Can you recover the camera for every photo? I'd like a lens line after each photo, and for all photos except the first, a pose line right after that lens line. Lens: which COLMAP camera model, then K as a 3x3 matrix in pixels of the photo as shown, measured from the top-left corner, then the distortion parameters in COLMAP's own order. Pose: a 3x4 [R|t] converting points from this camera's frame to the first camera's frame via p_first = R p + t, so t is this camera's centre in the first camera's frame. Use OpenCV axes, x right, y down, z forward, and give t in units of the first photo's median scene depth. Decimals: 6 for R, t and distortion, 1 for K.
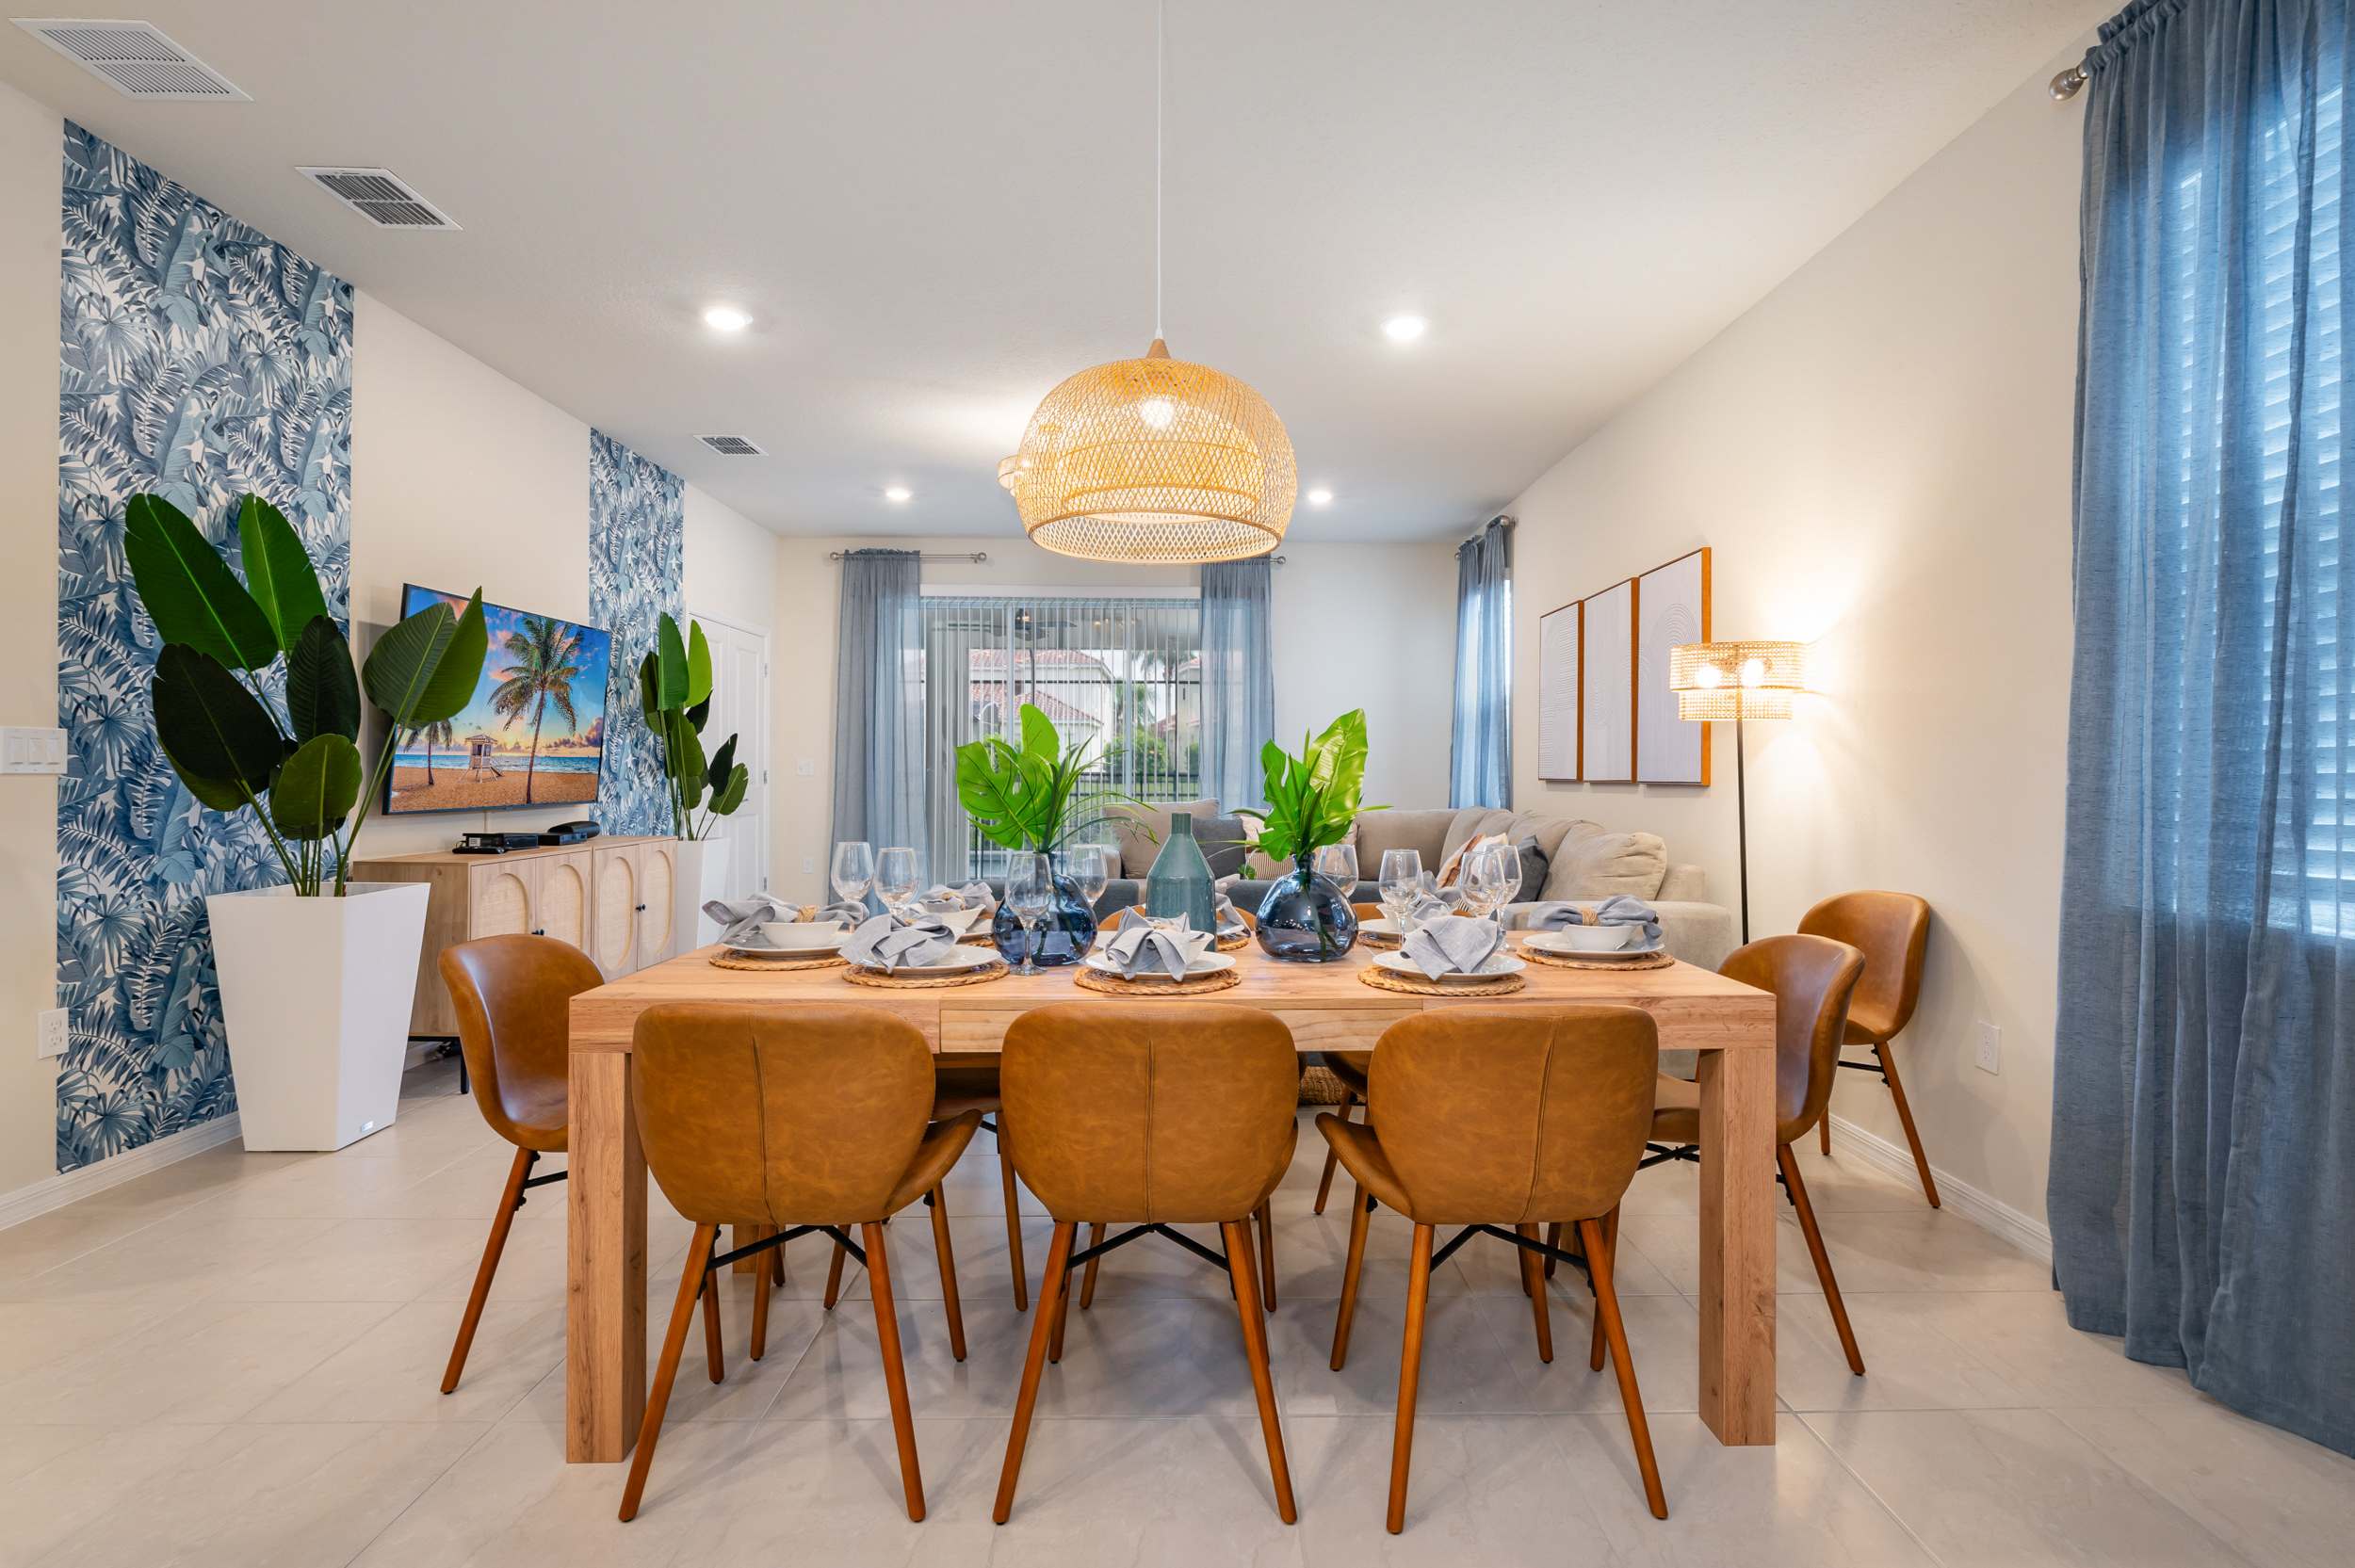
lens RADIAL K [[1193.9, 0, 1227.7], [0, 1193.9, 776.2], [0, 0, 1]] dist [0.001662, 0.000089]
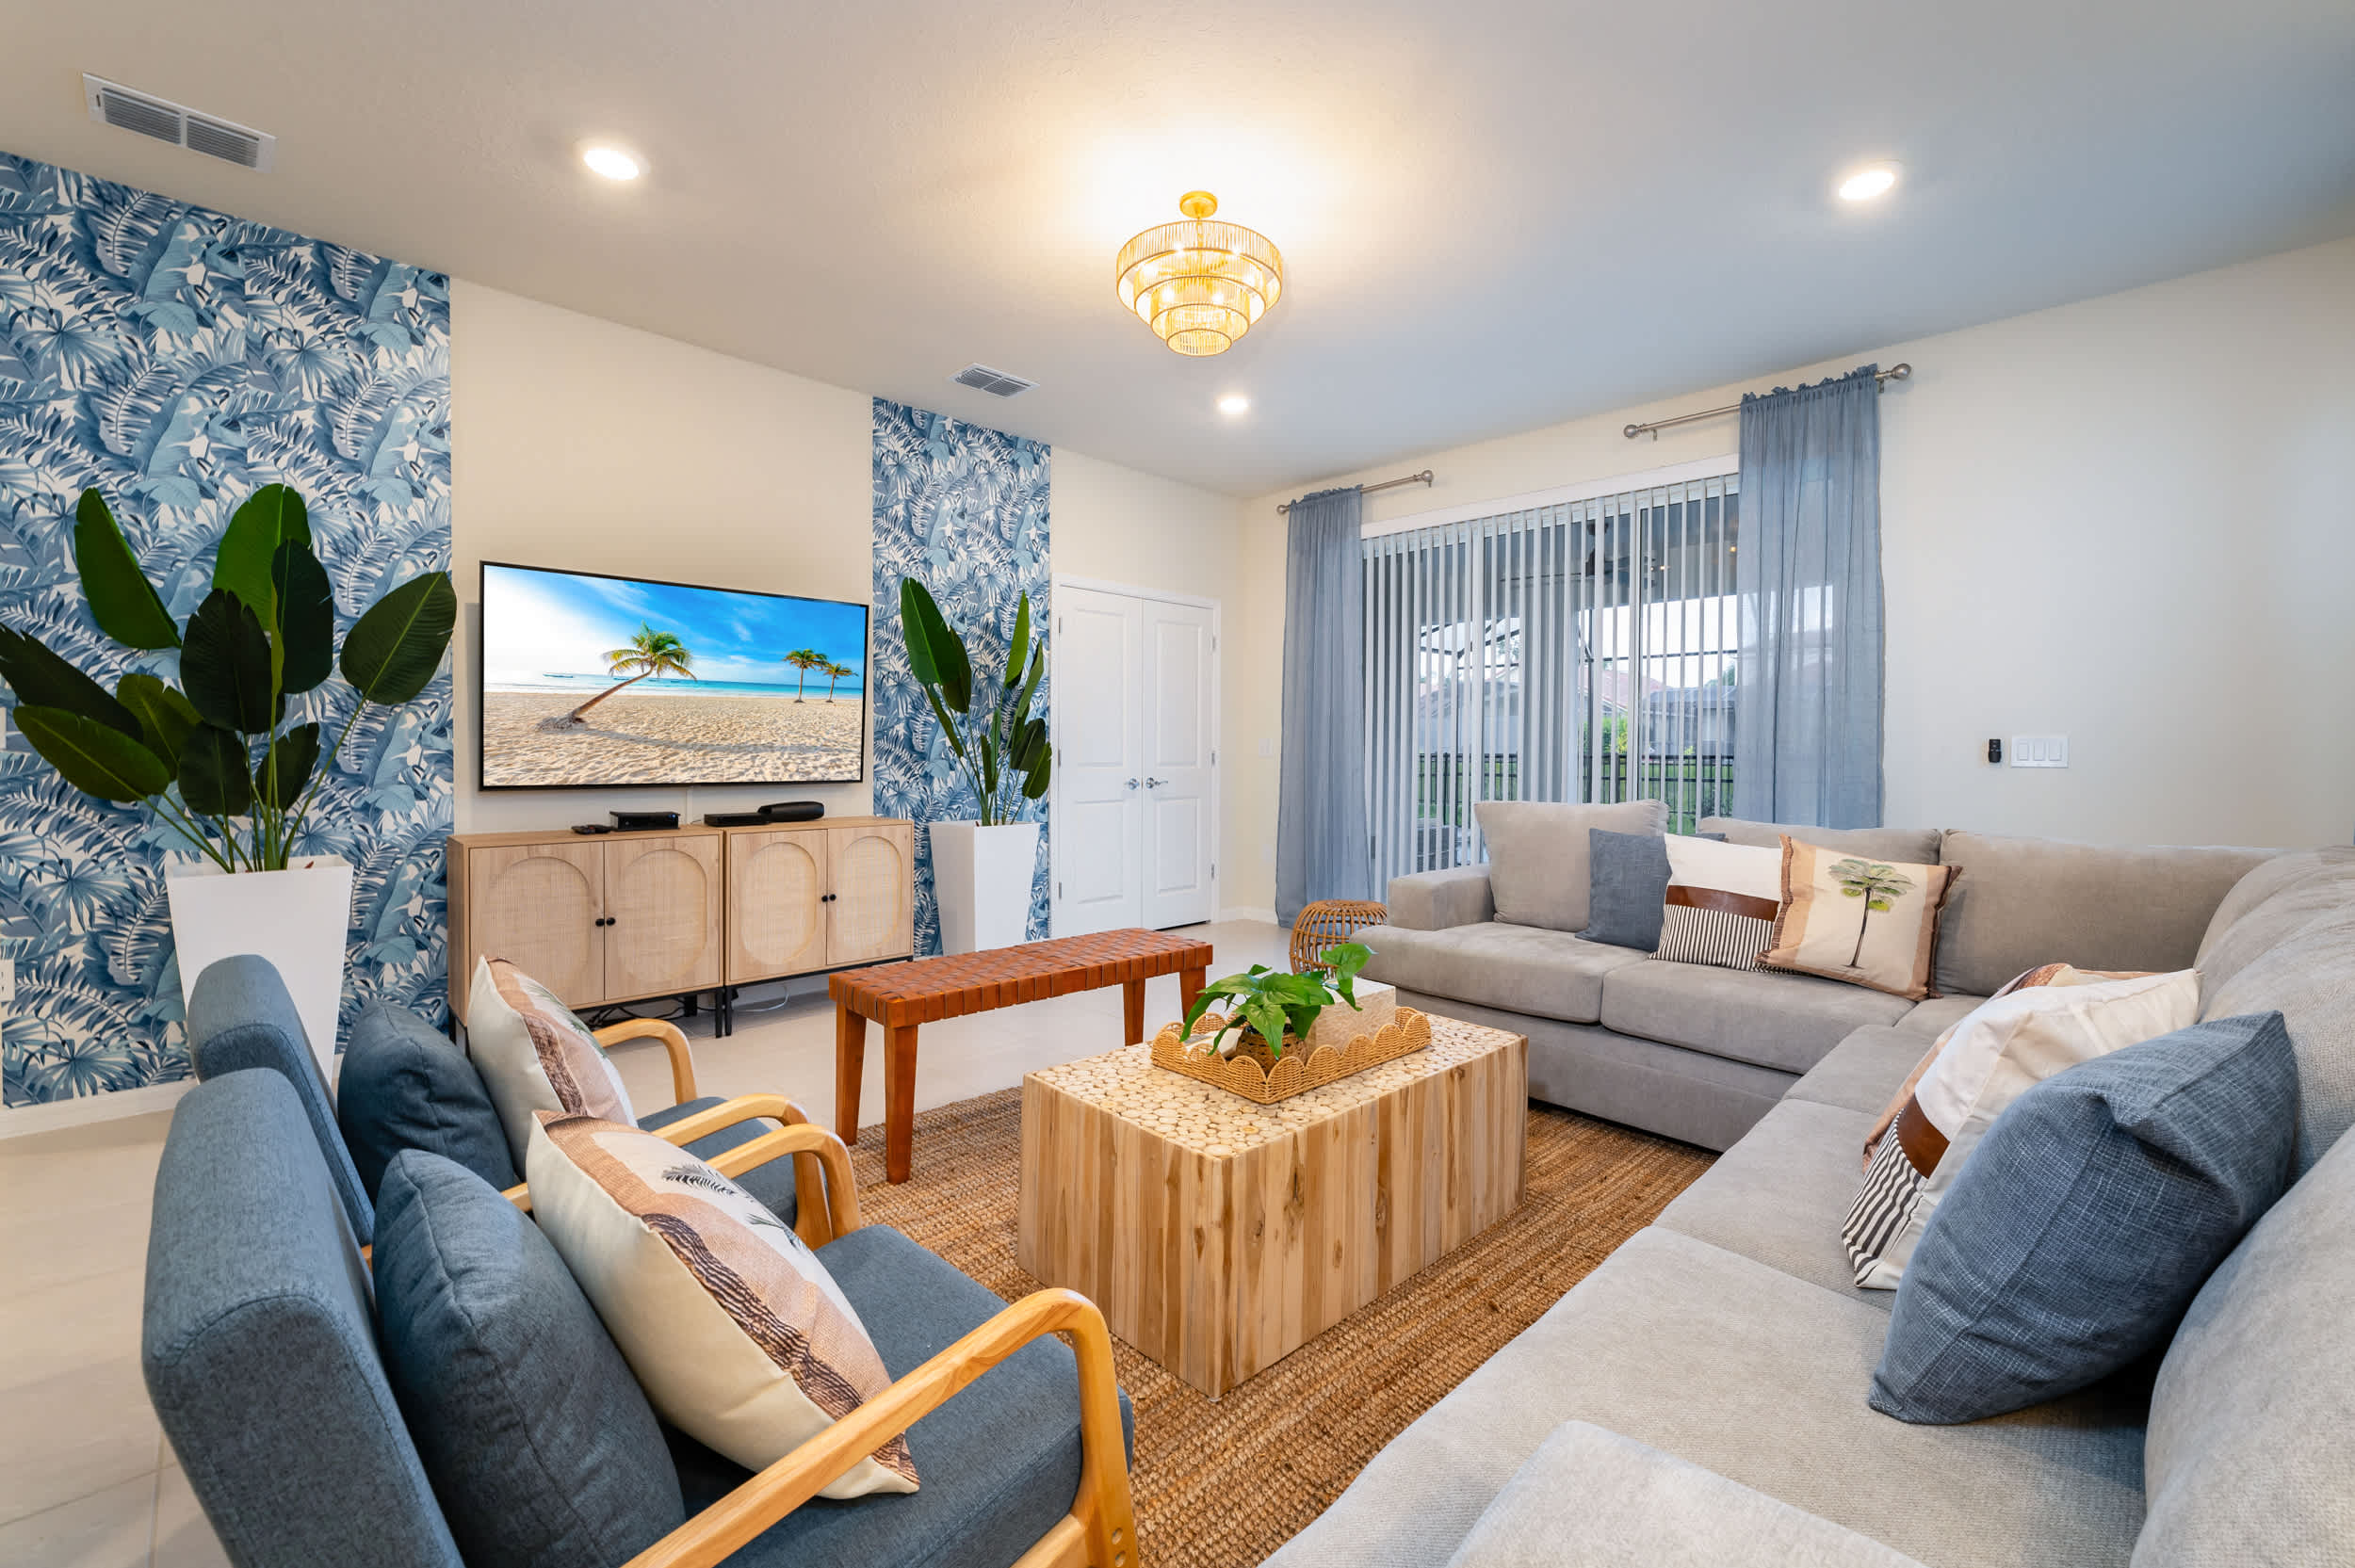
lens RADIAL K [[983.9, 0, 1181.3], [0, 983.9, 769.7], [0, 0, 1]] dist [-0.000627, 0.000204]
pose [[0.671806, 0.015334, -0.740568, 0.367222], [-0.007150, 0.999873, 0.014216, -0.002768], [0.740693, -0.004255, 0.671831, 1.021323]]
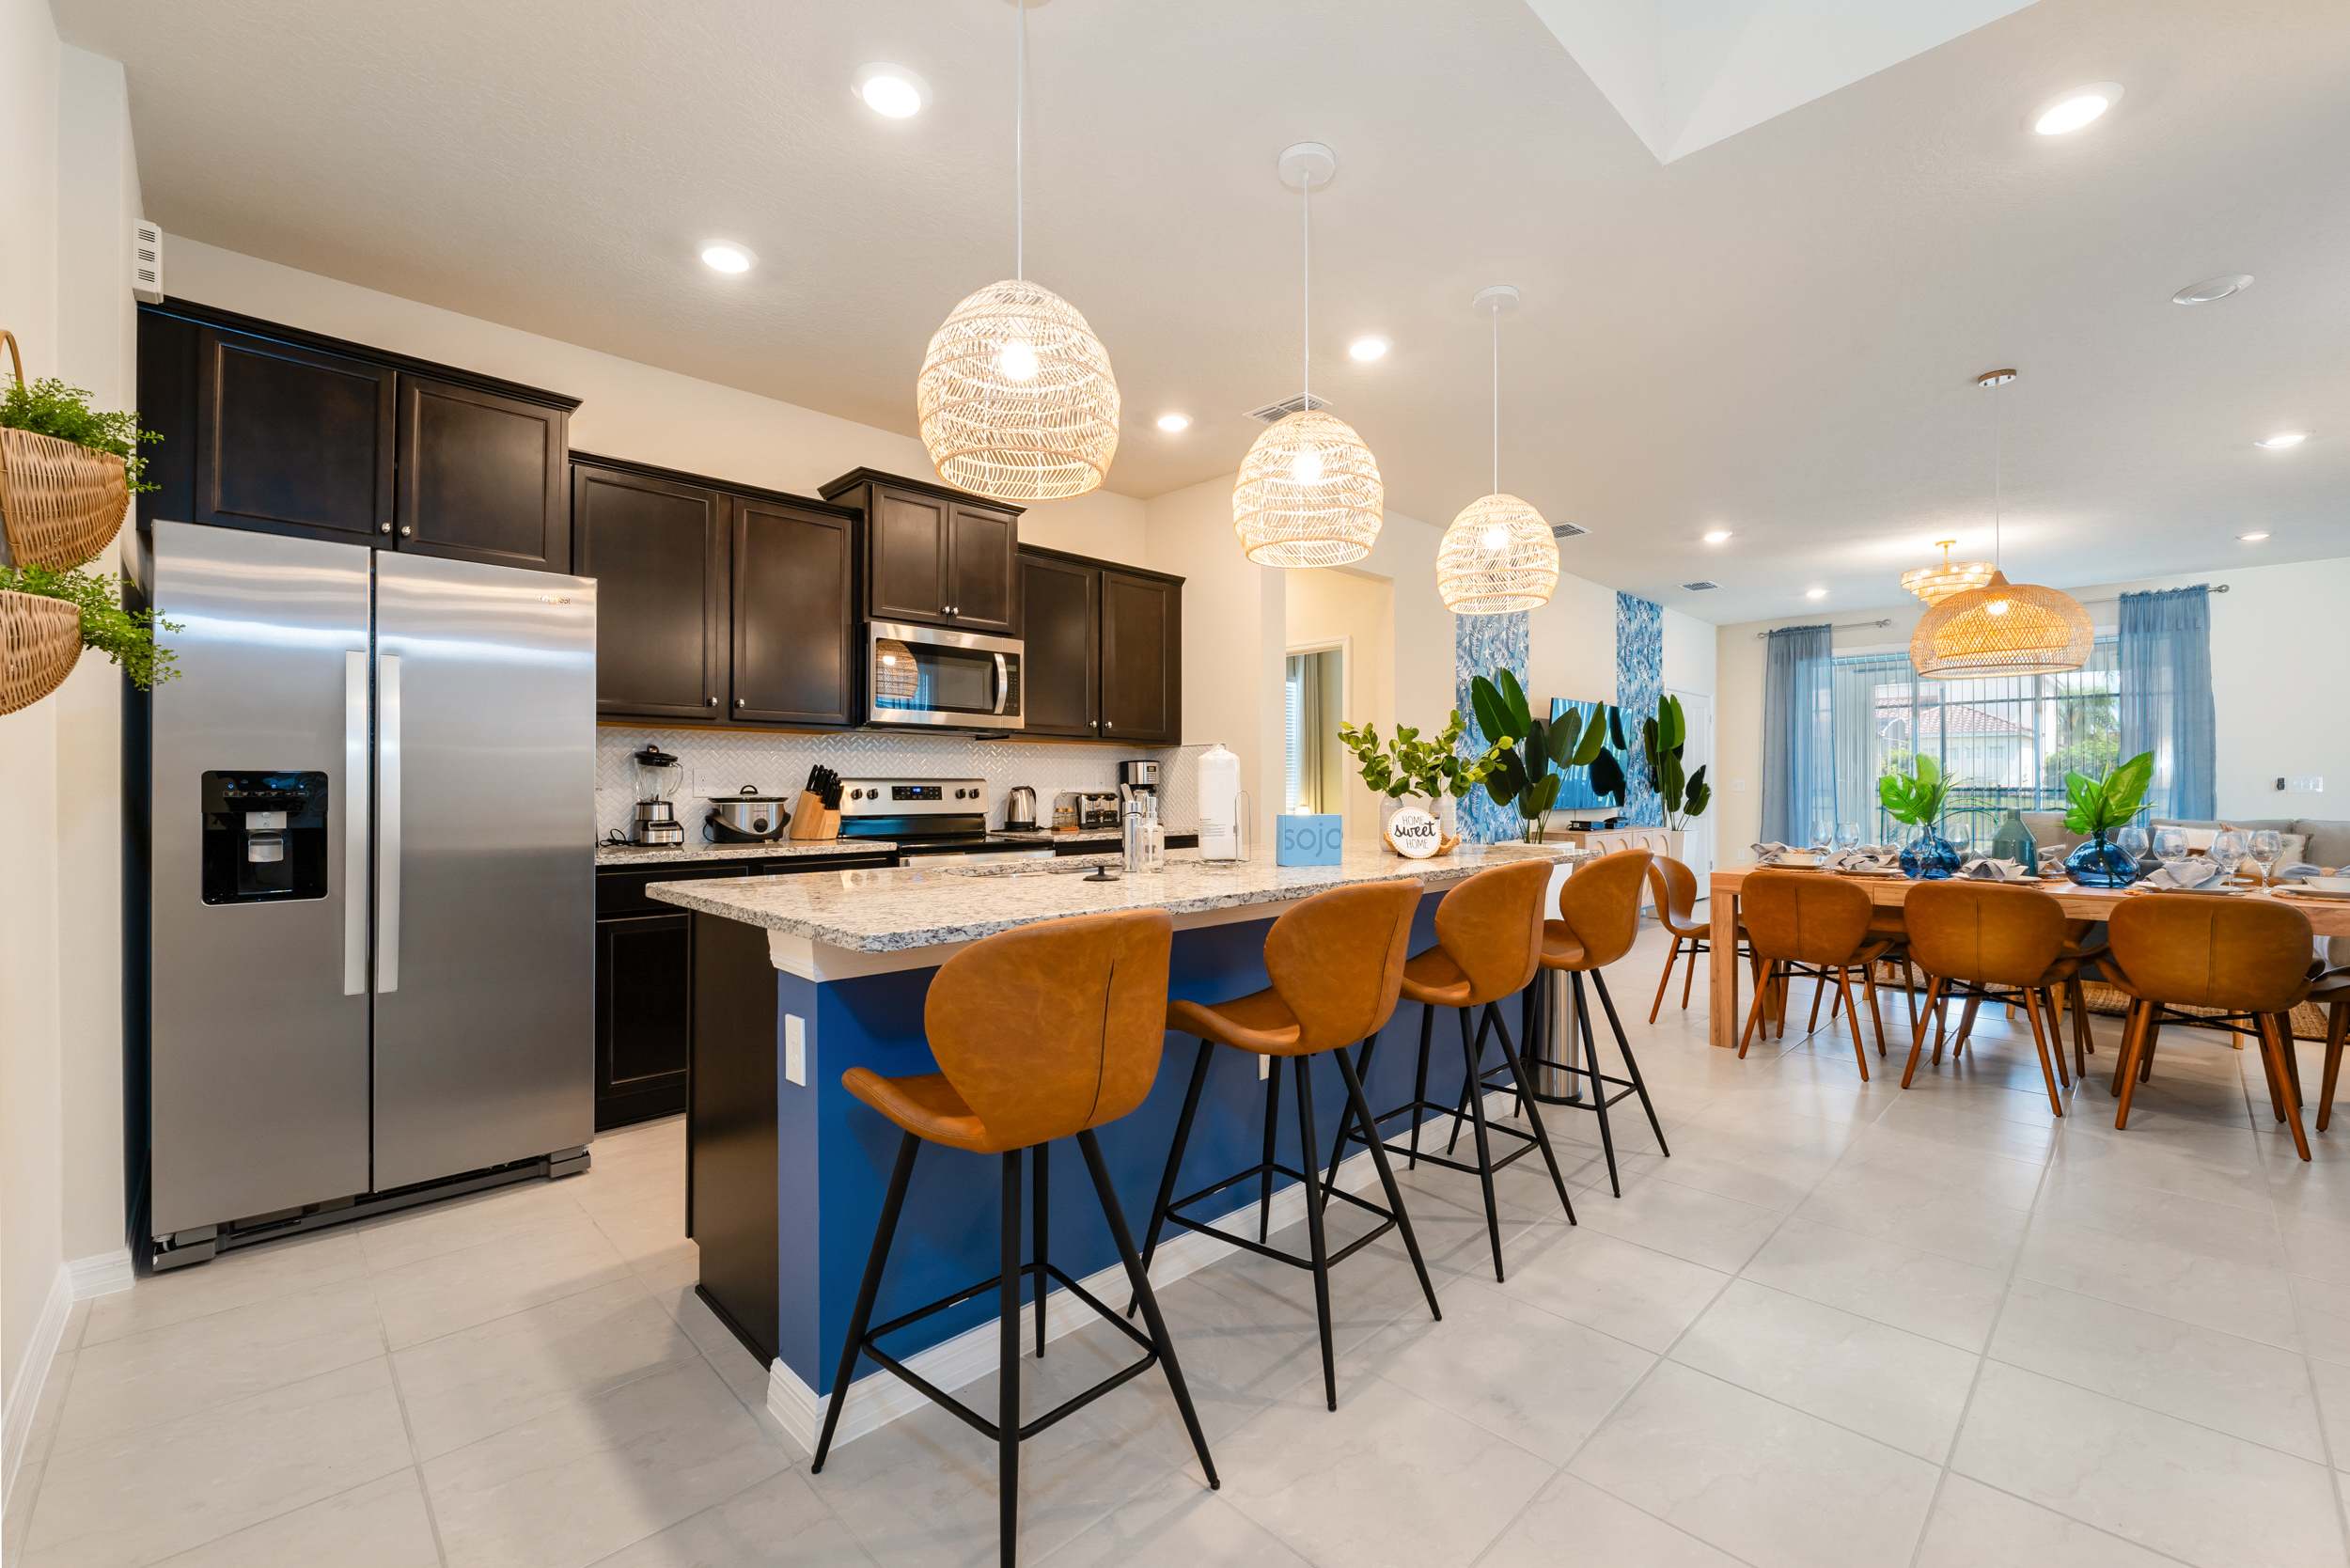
lens RADIAL K [[982.0, 0, 1182.0], [0, 982.0, 785.7], [0, 0, 1]] dist [-0.000627, 0.000204]
pose [[0.680137, -0.004708, -0.733070, 0.126021], [0.000446, 0.999982, -0.006009, 0.000629], [0.733085, 0.003760, 0.680126, -0.657955]]
